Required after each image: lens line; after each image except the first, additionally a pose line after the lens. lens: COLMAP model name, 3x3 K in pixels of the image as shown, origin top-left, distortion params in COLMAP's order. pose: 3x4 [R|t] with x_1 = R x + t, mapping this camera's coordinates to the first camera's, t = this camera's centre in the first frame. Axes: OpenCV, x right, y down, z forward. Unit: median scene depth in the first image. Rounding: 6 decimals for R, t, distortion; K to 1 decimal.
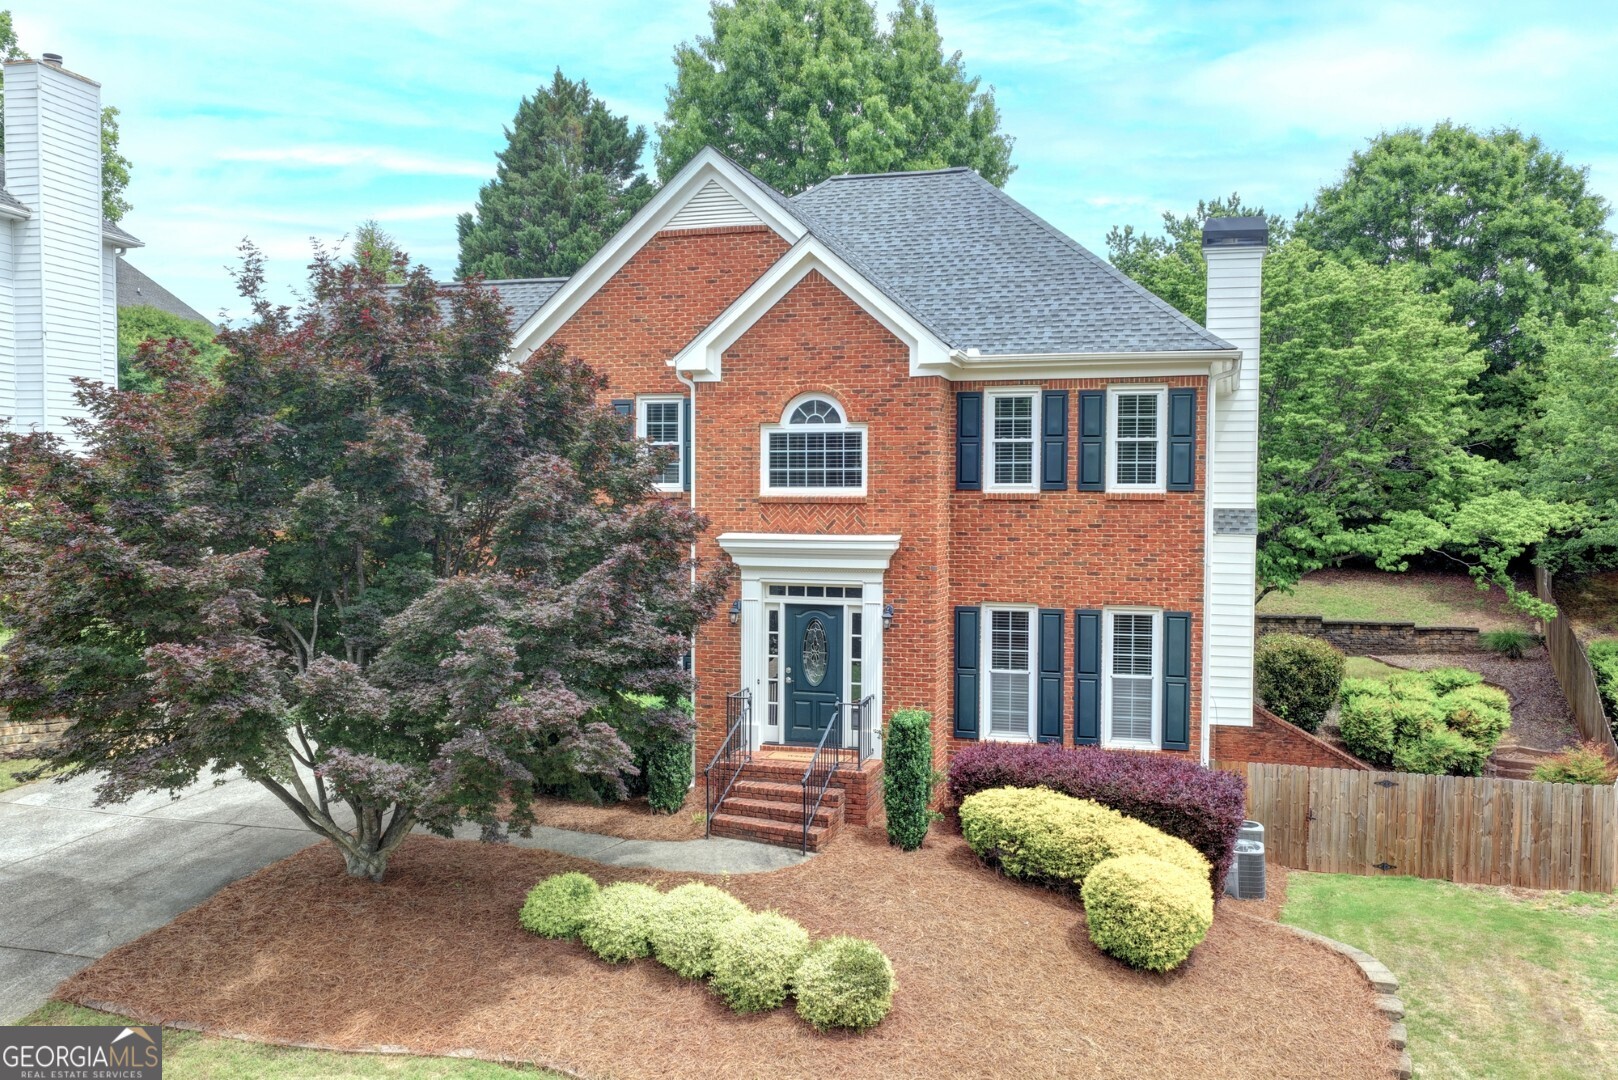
lens RADIAL K [[1340.3, 0, 810.4], [0, 1340.3, 546.4], [0, 0, 1]] dist [-0.011821, 0.040258]
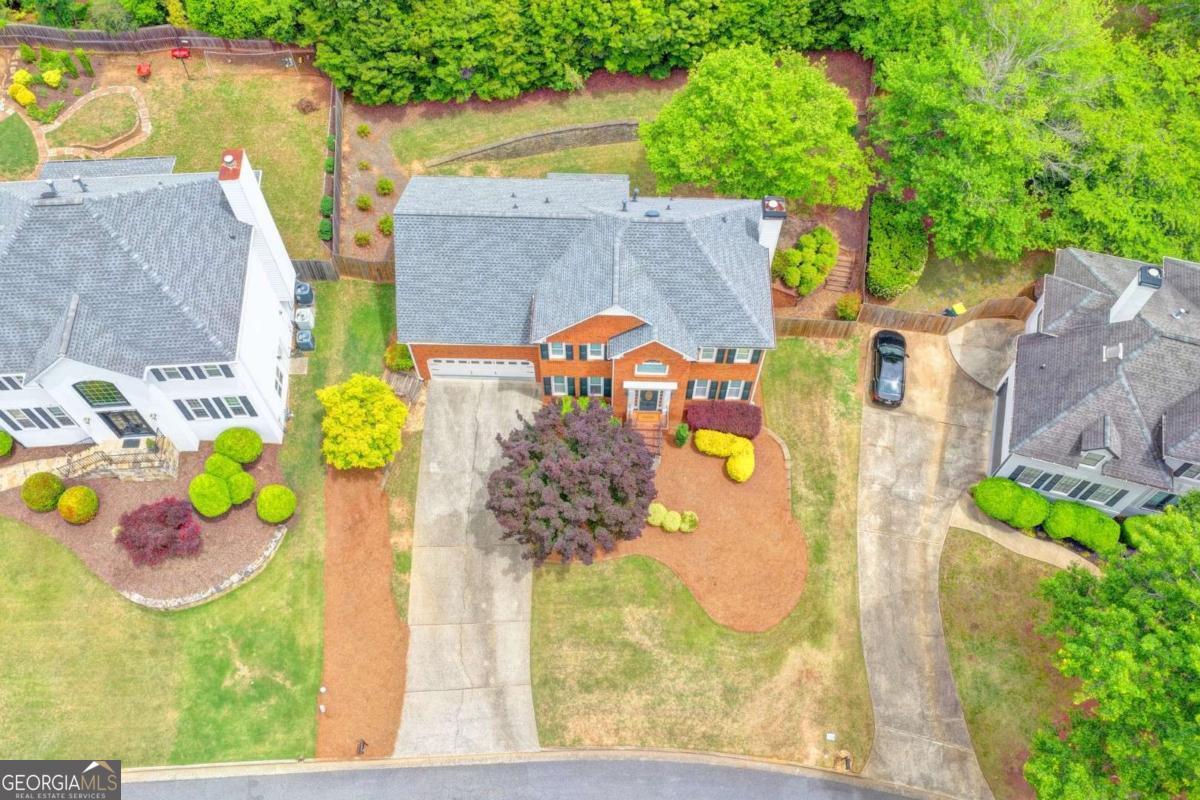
lens RADIAL K [[994.1, 0, 599.7], [0, 994.1, 402.1], [0, 0, 1]] dist [-0.011821, 0.040258]
pose [[0.961002, -0.242181, 0.133505, -0.483311], [0.012374, 0.519941, 0.854113, -2.187128], [-0.276264, -0.819152, 0.502661, -0.296180]]
